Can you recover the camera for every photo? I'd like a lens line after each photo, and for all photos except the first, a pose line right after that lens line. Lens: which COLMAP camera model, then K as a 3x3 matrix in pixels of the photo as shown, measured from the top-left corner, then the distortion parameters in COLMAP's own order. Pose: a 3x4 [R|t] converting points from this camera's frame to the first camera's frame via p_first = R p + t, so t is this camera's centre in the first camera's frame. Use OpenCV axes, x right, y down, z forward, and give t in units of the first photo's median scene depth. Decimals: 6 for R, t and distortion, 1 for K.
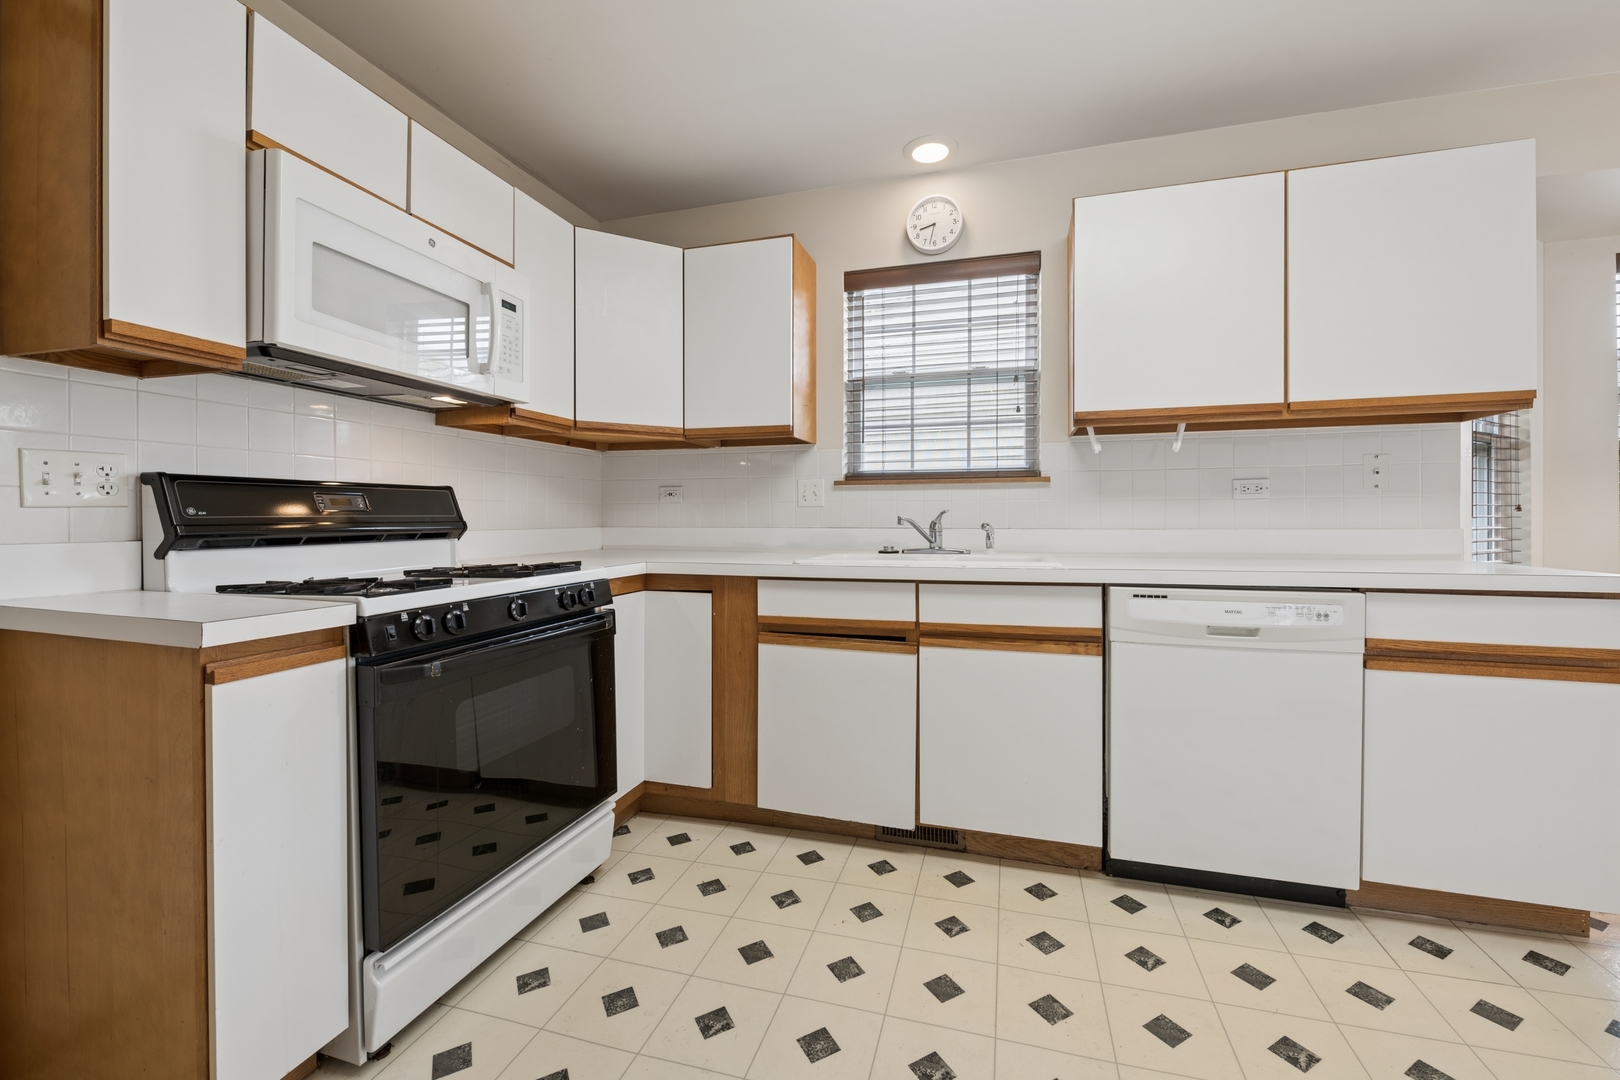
lens RADIAL K [[643.7, 0, 815.8], [0, 643.7, 522.0], [0, 0, 1]] dist [-0.001962, -0.000254]
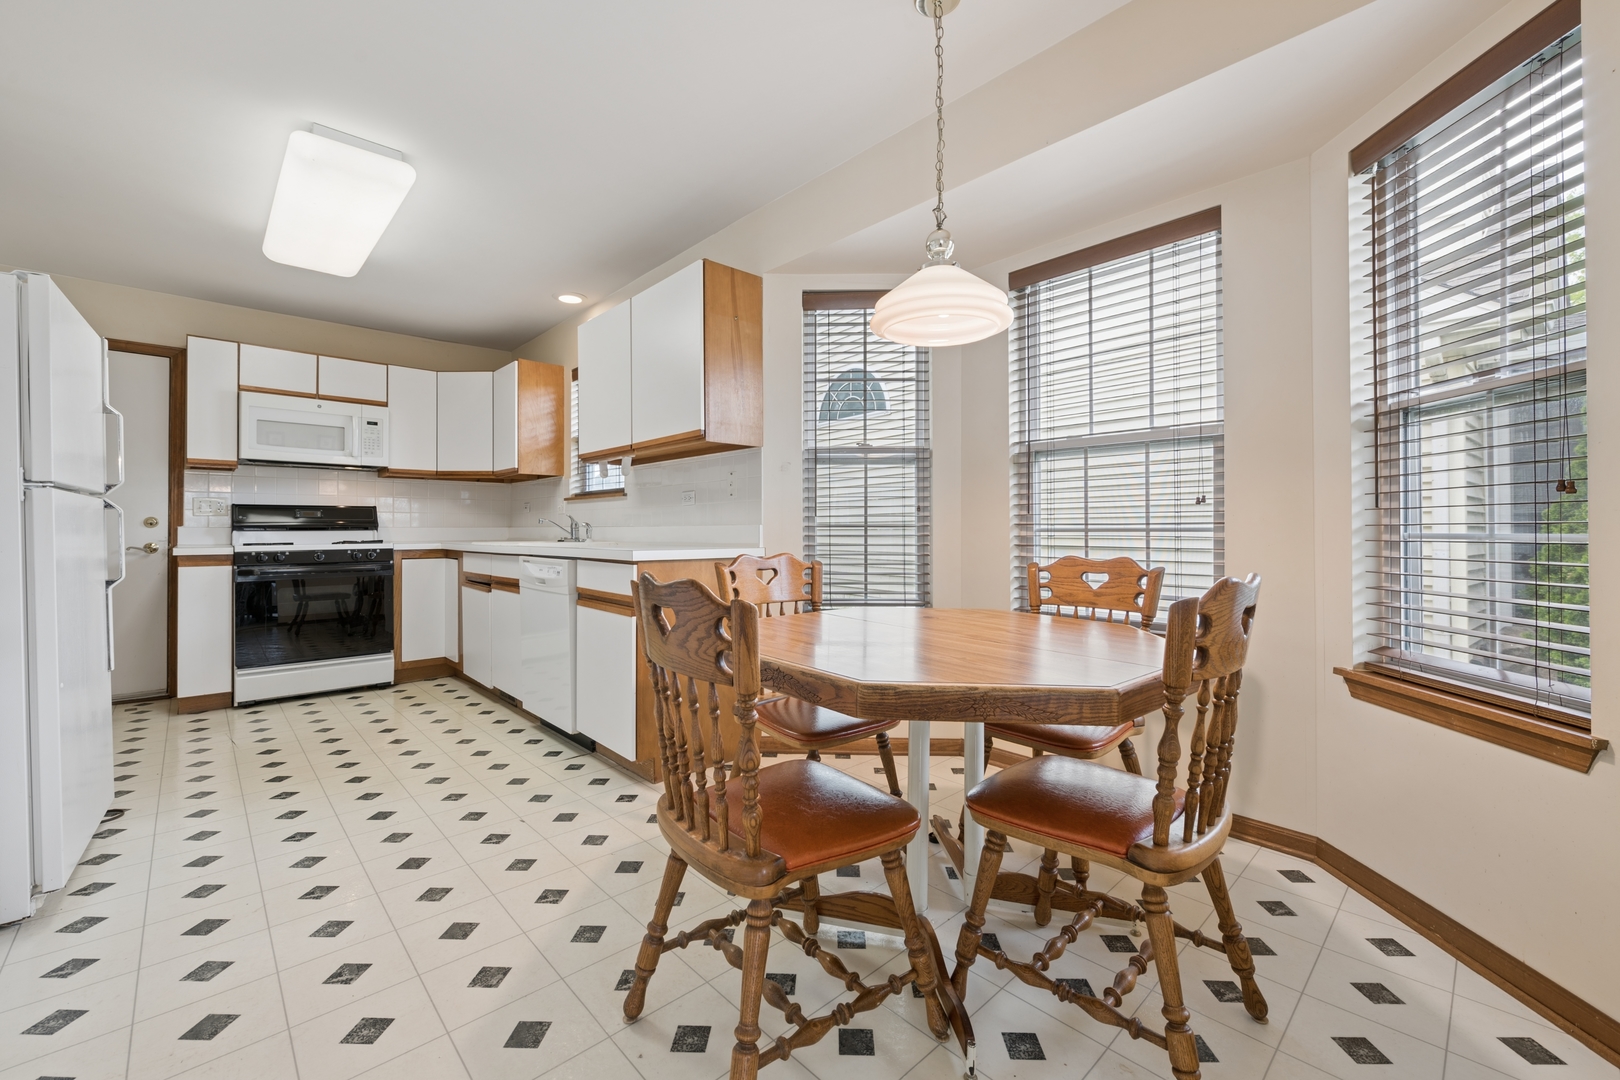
lens RADIAL K [[655.7, 0, 812.2], [0, 655.7, 520.1], [0, 0, 1]] dist [0.002425, 0.000057]
pose [[0.863502, -0.005264, -0.504318, 1.706886], [0.002514, 0.999978, -0.006134, 0.006741], [0.504339, 0.004029, 0.863496, -0.148535]]
